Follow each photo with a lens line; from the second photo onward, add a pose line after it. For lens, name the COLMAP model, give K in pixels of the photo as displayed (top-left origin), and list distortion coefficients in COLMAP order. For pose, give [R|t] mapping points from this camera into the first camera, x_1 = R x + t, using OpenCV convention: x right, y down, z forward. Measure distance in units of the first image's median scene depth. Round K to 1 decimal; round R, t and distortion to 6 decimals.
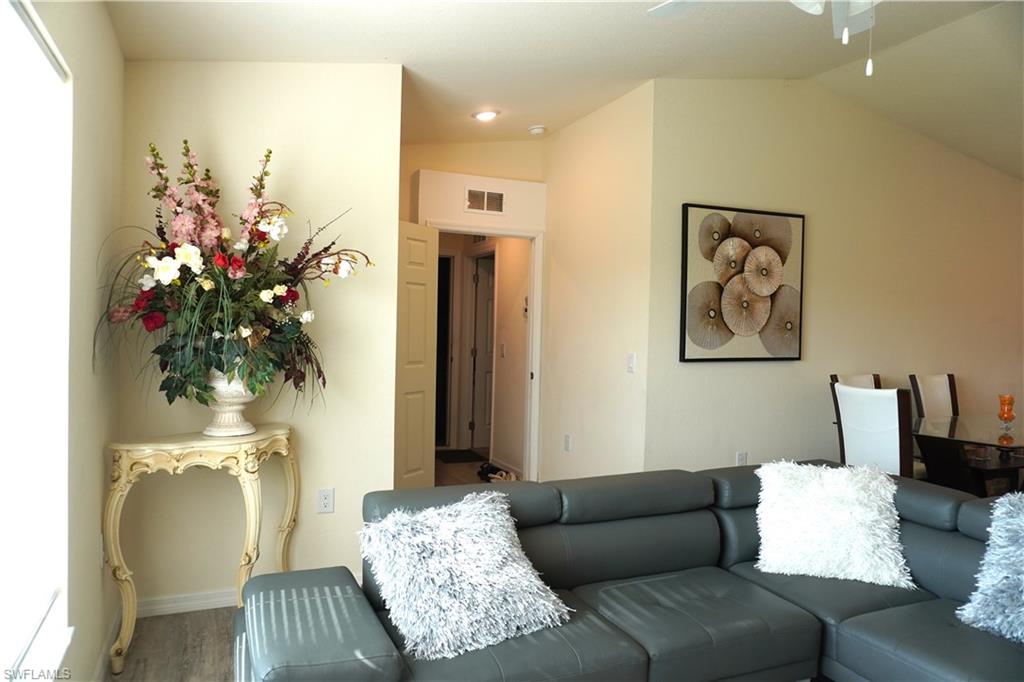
lens RADIAL K [[689.8, 0, 513.5], [0, 689.8, 344.7], [0, 0, 1]] dist [-0.000182, 0.004663]
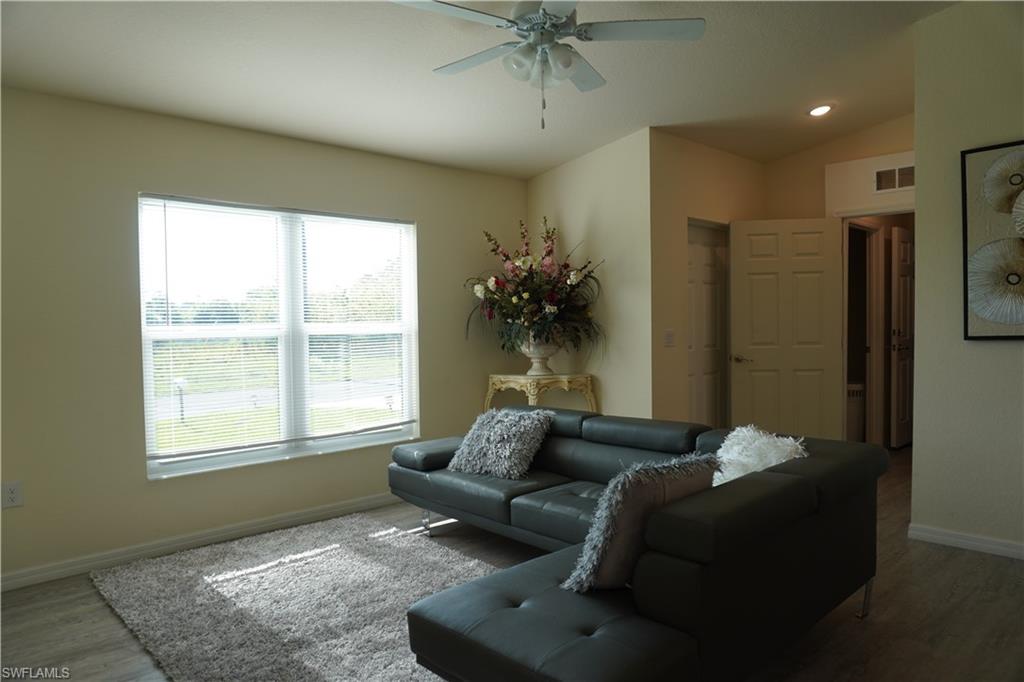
lens RADIAL K [[698.8, 0, 510.9], [0, 698.8, 348.2], [0, 0, 1]] dist [-0.001950, 0.006429]
pose [[0.349349, 0.005705, -0.936975, 0.850085], [-0.000819, 0.999983, 0.005783, 0.030688], [0.936992, -0.001253, 0.349348, 0.183571]]
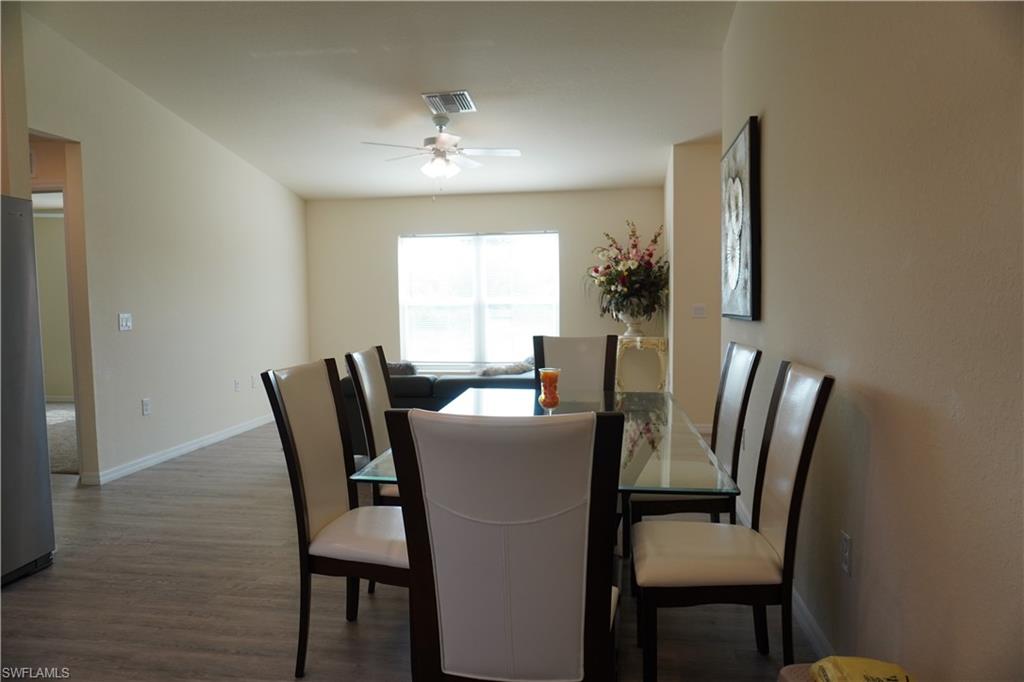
lens RADIAL K [[708.8, 0, 499.9], [0, 708.8, 343.4], [0, 0, 1]] dist [-0.000850, 0.034938]
pose [[-0.555600, 0.039270, -0.830522, 1.296859], [-0.023060, 0.997772, 0.062604, 0.004131], [0.831130, 0.053935, -0.553457, 1.325535]]
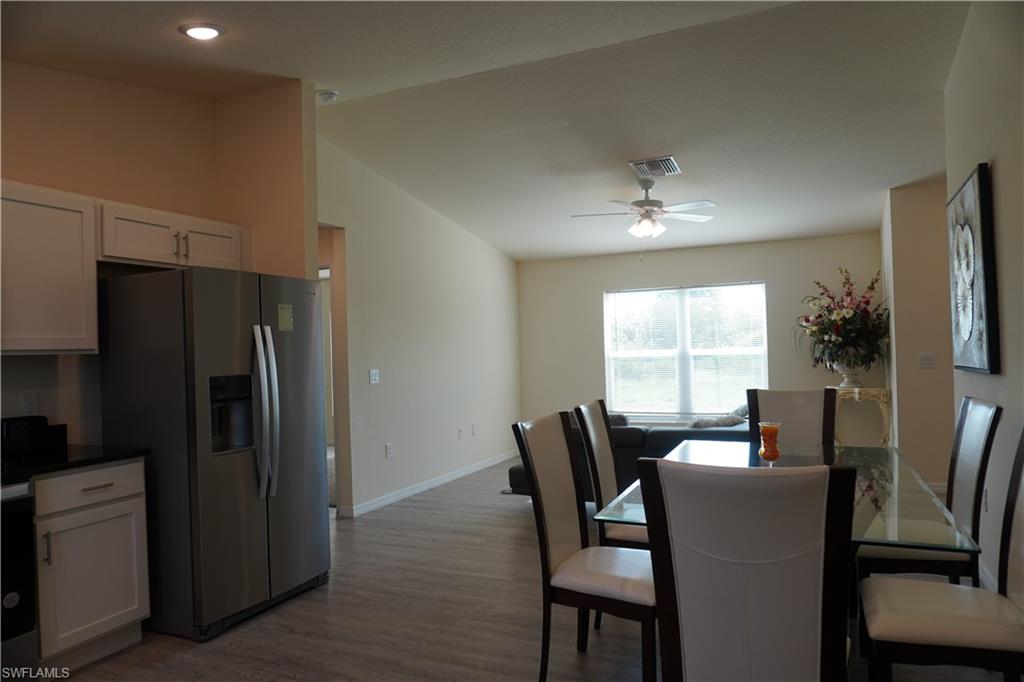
lens RADIAL K [[698.8, 0, 510.9], [0, 698.8, 348.2], [0, 0, 1]] dist [-0.001950, 0.006429]
pose [[-0.751875, -0.003173, -0.659298, 1.351241], [-0.006703, 0.999974, 0.002832, -0.003489], [0.659271, 0.006549, -0.751877, 1.341722]]
